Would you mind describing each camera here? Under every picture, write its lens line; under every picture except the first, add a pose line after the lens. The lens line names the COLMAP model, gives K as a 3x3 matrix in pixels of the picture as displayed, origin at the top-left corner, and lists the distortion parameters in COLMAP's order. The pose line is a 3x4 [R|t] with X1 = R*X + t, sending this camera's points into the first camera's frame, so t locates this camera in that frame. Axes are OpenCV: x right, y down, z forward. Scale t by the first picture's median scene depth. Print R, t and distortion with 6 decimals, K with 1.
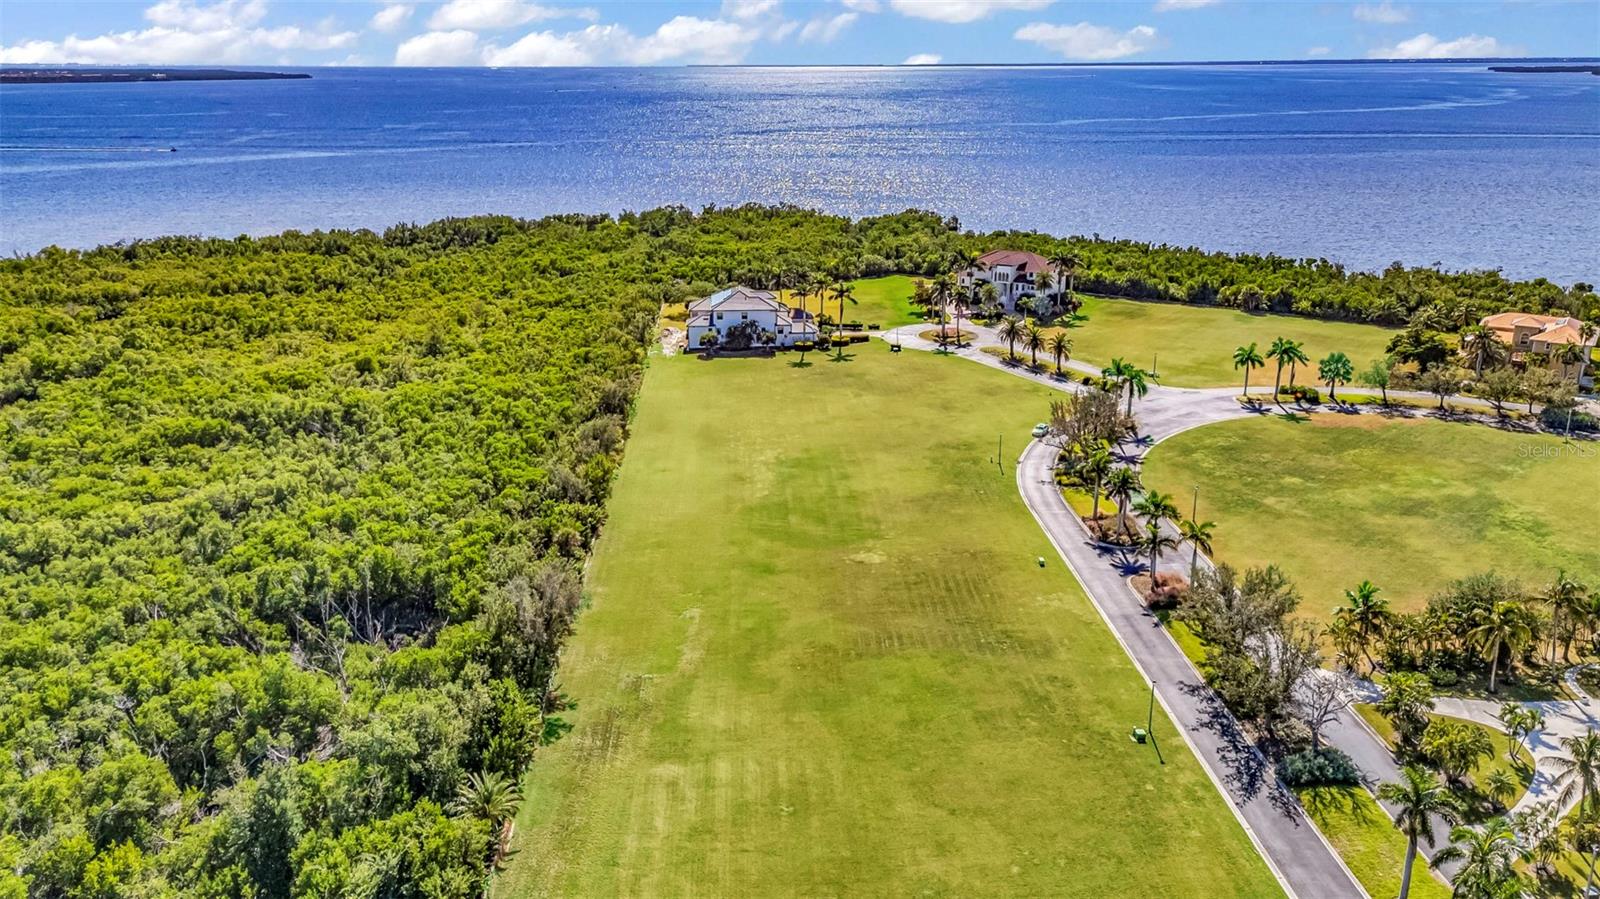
lens RADIAL K [[1163.1, 0, 800.0], [0, 1163.1, 449.5], [0, 0, 1]] dist [0.072845, -0.081259]
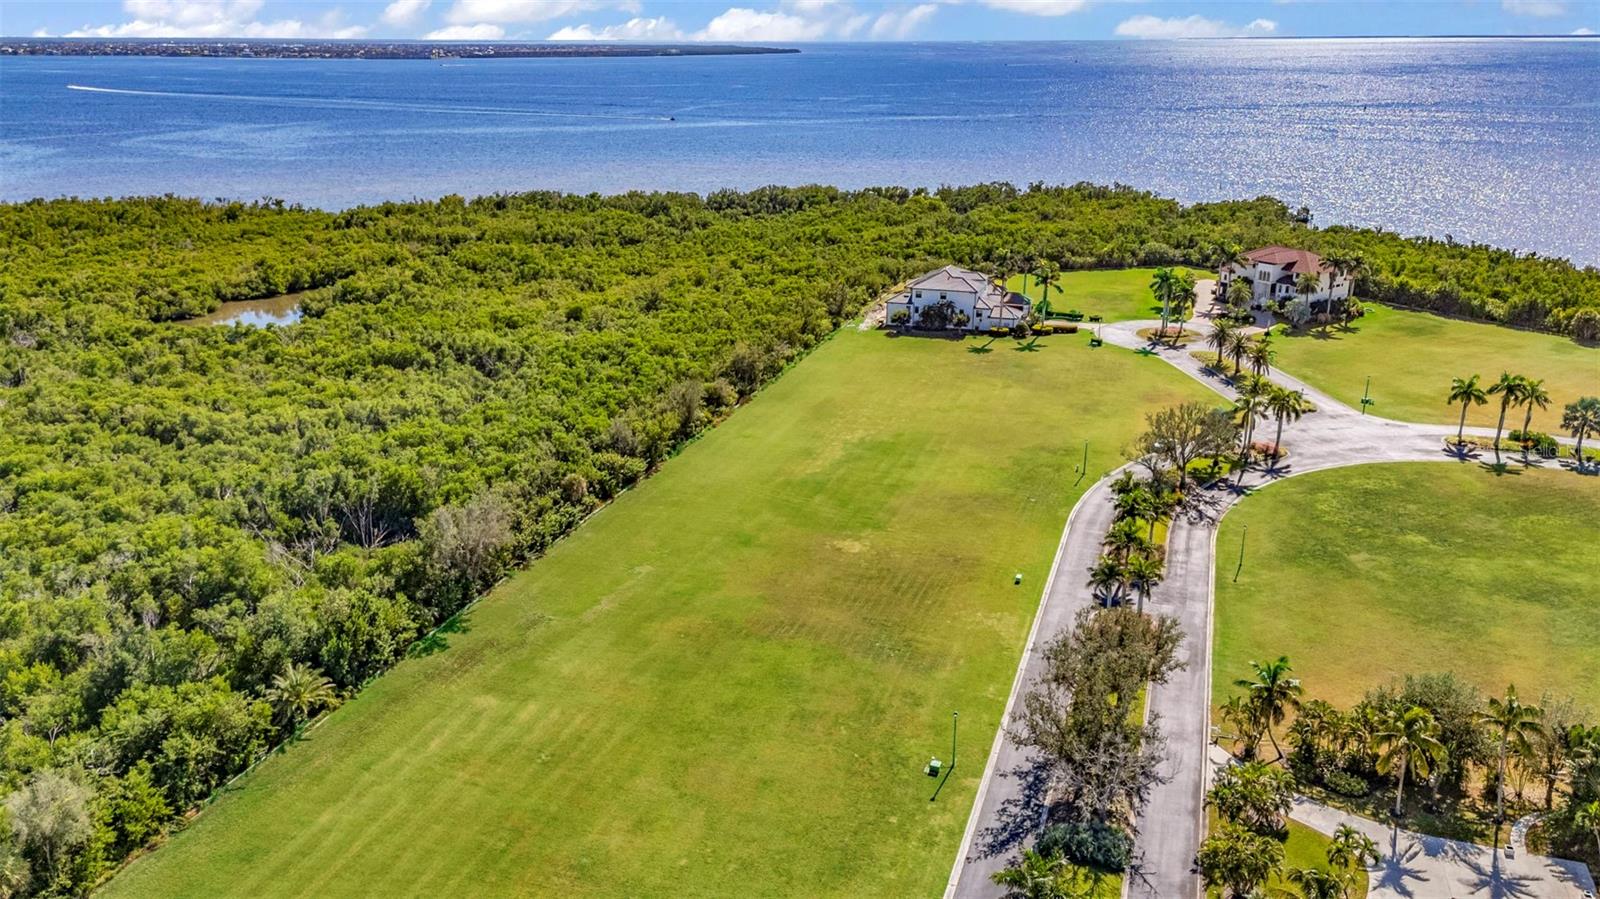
lens RADIAL K [[1163.1, 0, 800.0], [0, 1163.1, 449.5], [0, 0, 1]] dist [0.072845, -0.081259]
pose [[0.926795, 0.126026, -0.353791, 0.205544], [-0.118911, 0.992022, 0.041874, -0.013533], [0.356245, 0.003261, 0.934387, 0.040871]]
